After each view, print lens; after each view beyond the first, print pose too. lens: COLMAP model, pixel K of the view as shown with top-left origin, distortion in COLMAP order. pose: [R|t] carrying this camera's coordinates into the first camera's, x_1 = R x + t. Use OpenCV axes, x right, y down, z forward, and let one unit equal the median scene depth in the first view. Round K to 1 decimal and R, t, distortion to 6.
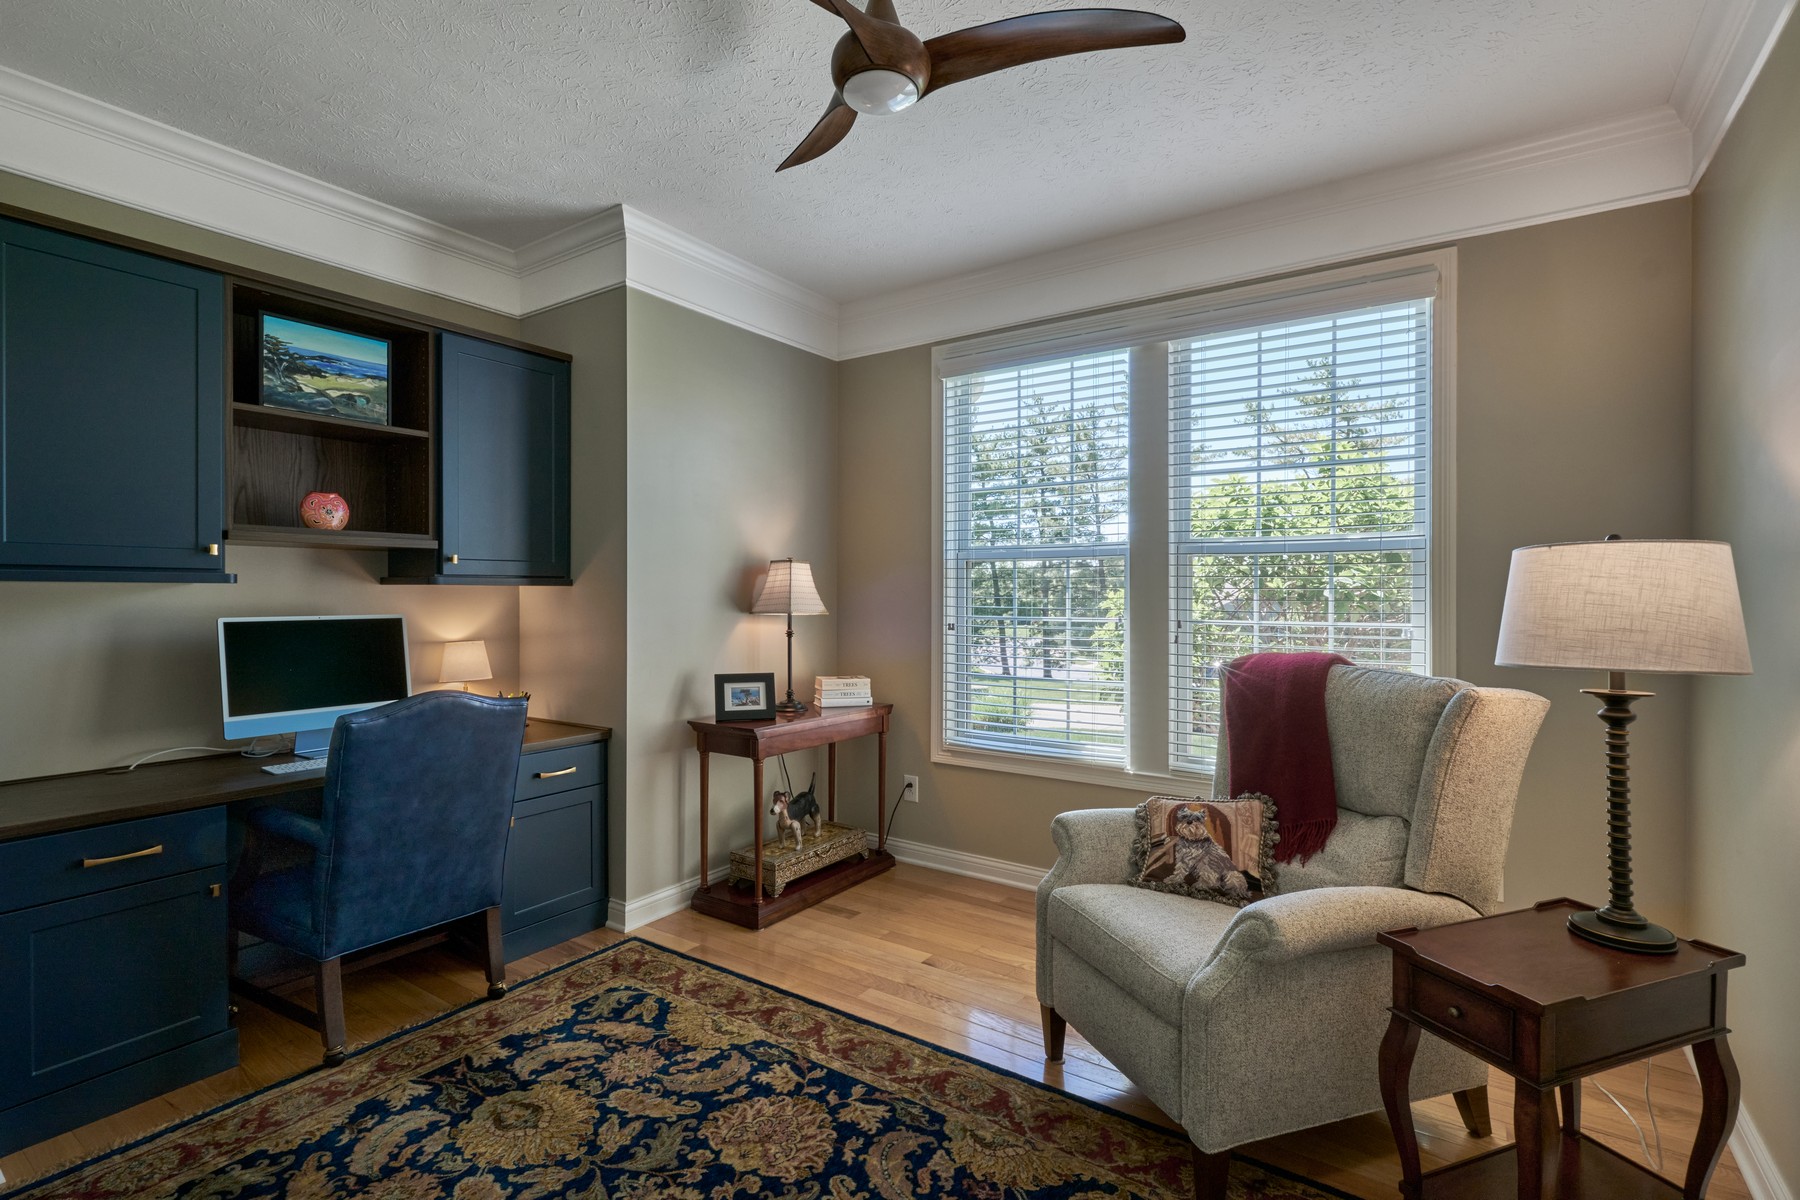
lens RADIAL K [[840.1, 0, 878.4], [0, 840.1, 581.0], [0, 0, 1]] dist [-0.003087, -0.000476]
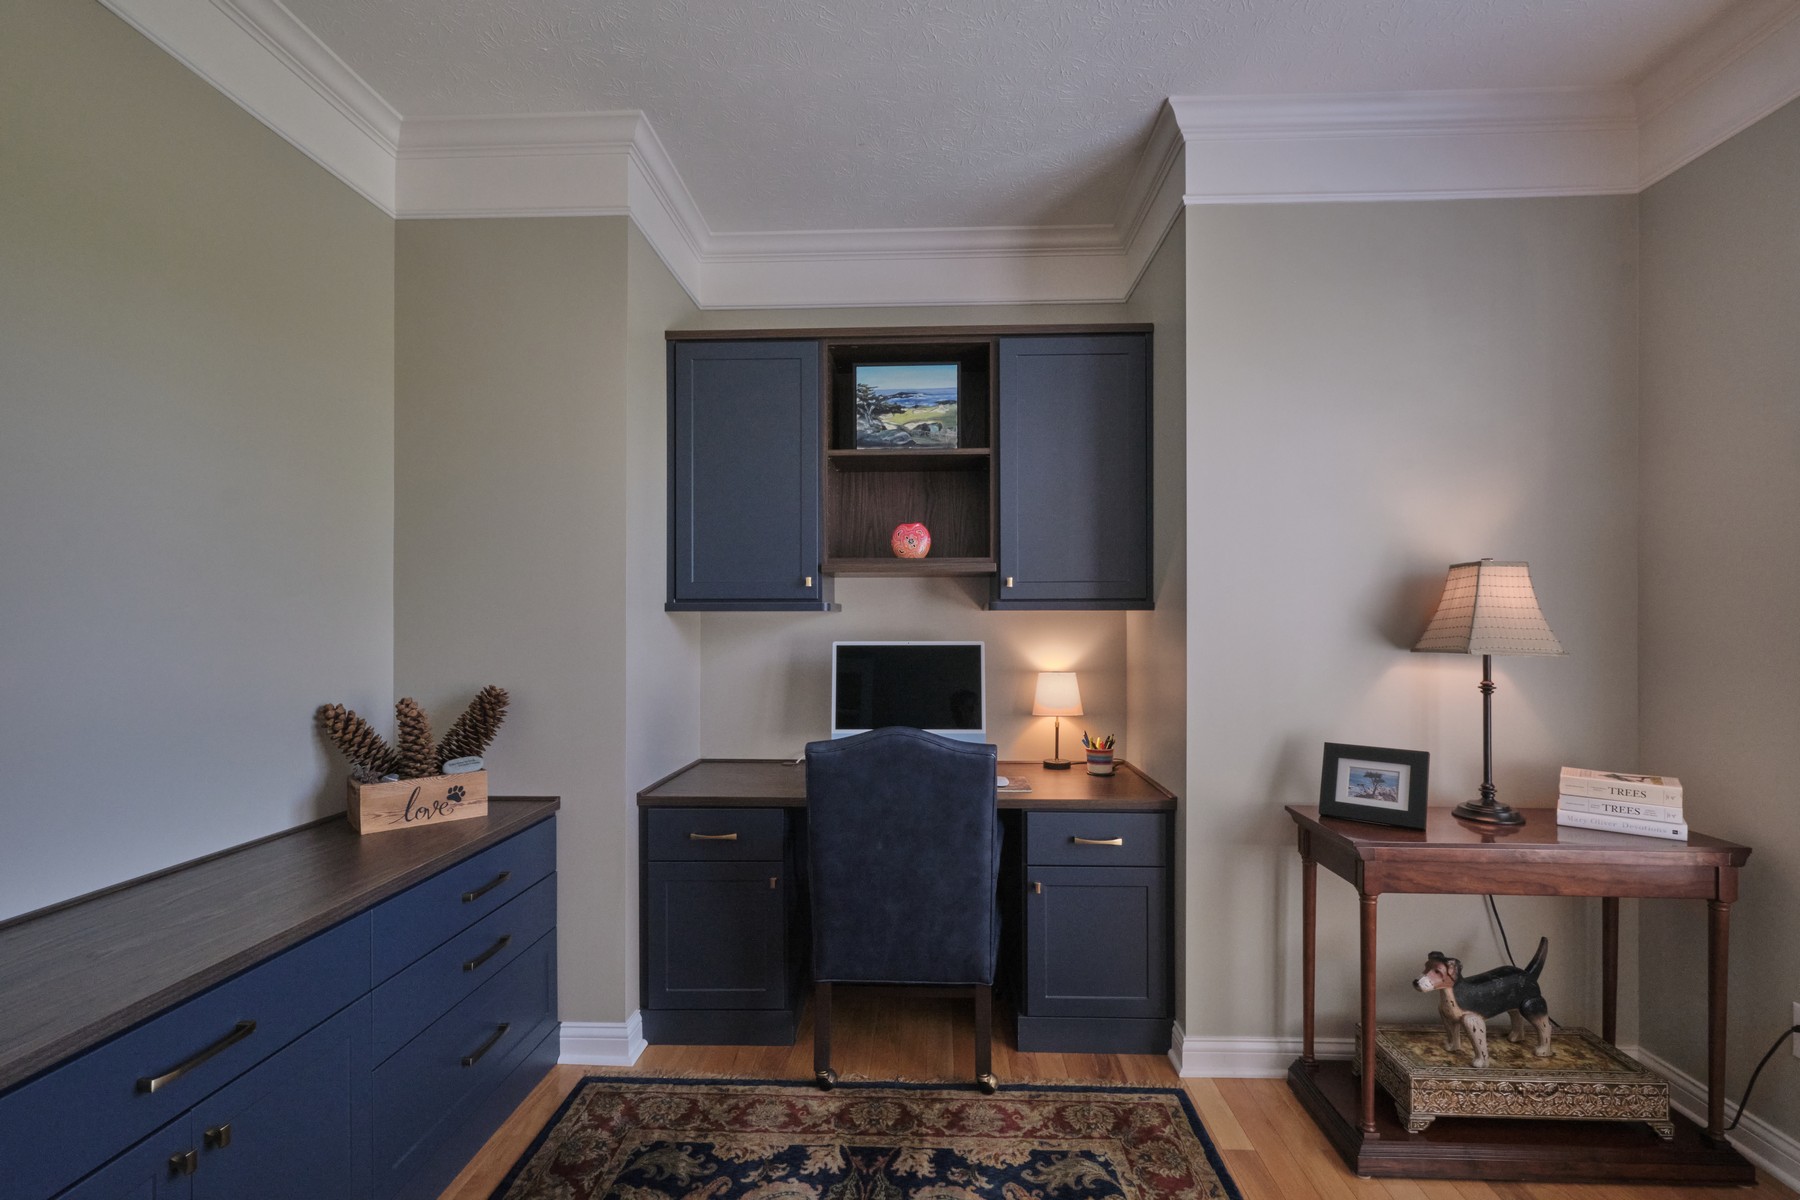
lens RADIAL K [[816.1, 0, 904.6], [0, 816.1, 610.7], [0, 0, 1]] dist [-0.001668, -0.000451]
pose [[0.551792, -0.009247, -0.833930, 0.173467], [0.014346, 0.999896, -0.001595, 0.004762], [0.833858, -0.011084, 0.551868, 0.414848]]
